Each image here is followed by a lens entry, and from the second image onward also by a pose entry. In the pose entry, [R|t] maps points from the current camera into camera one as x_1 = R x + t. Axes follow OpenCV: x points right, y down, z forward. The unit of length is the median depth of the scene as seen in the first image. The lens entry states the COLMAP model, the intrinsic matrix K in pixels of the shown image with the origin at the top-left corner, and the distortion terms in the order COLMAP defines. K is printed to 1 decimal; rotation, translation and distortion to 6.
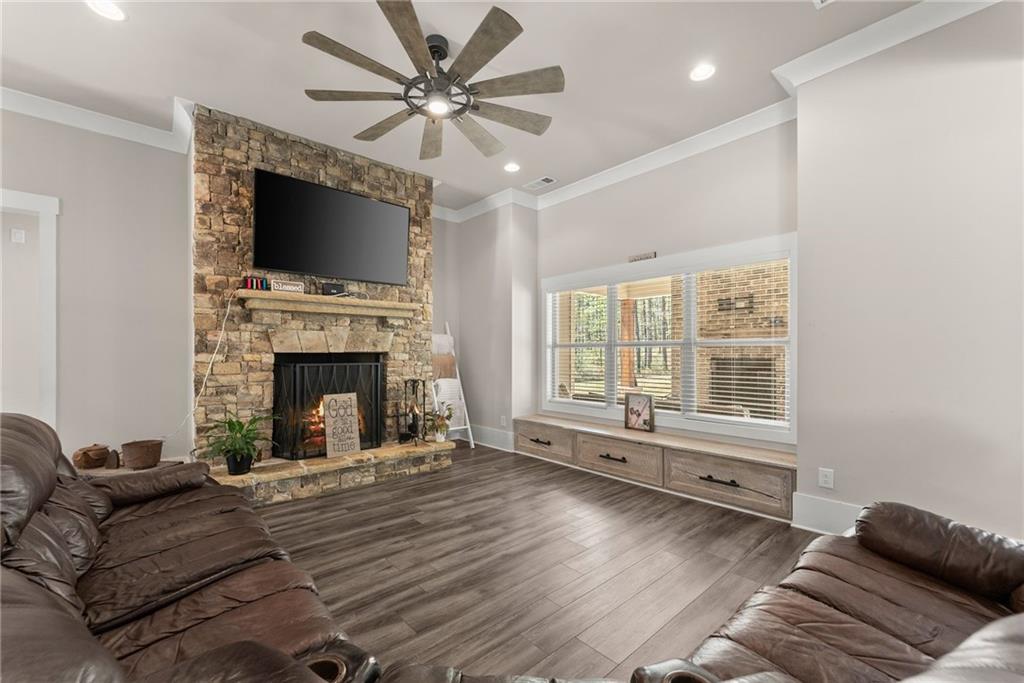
lens RADIAL K [[420.4, 0, 511.6], [0, 420.4, 350.9], [0, 0, 1]] dist [0.007414, 0.000070]
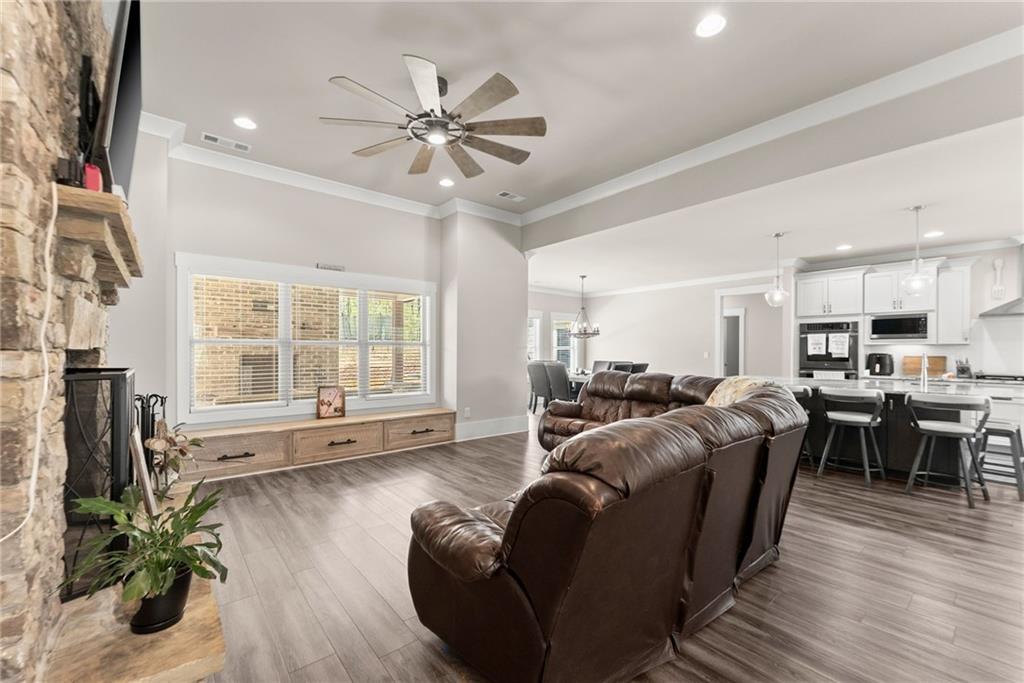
lens RADIAL K [[420.4, 0, 511.6], [0, 420.4, 350.9], [0, 0, 1]] dist [0.007414, 0.000070]
pose [[0.038734, -0.000042, 0.999250, -0.919810], [-0.004524, 0.999990, 0.000217, 0.003795], [-0.999239, -0.004529, 0.038733, 0.517544]]
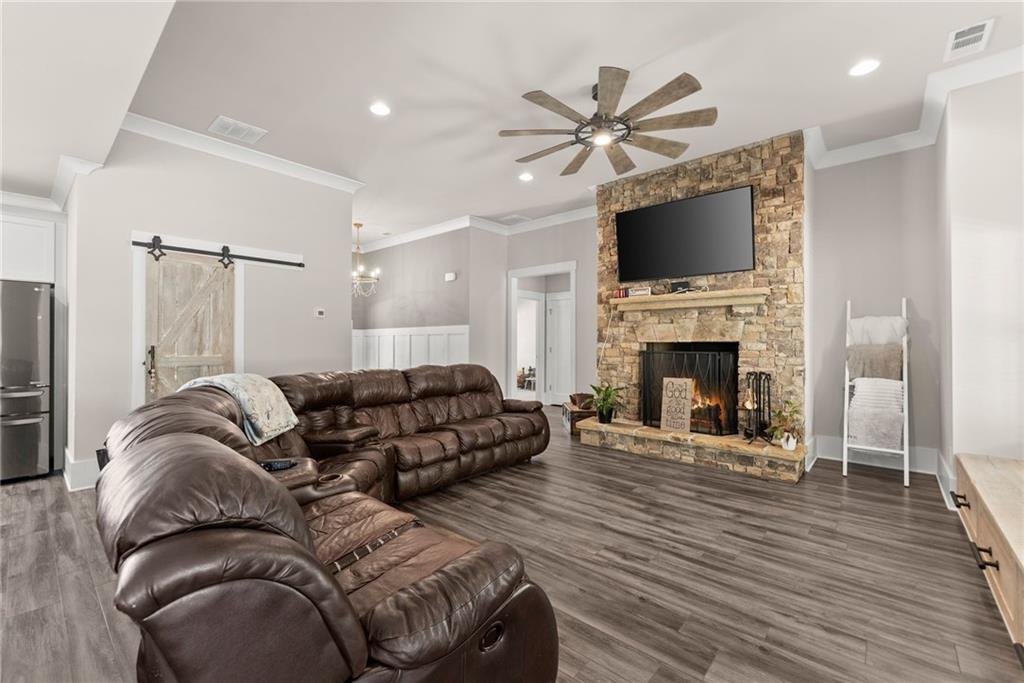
lens RADIAL K [[436.0, 0, 505.2], [0, 436.0, 339.6], [0, 0, 1]] dist [-0.002863, -0.000522]
pose [[0.112777, -0.005781, -0.993603, 0.718495], [0.003168, 0.999980, -0.005459, 0.002232], [0.993615, -0.002532, 0.112794, 0.401717]]
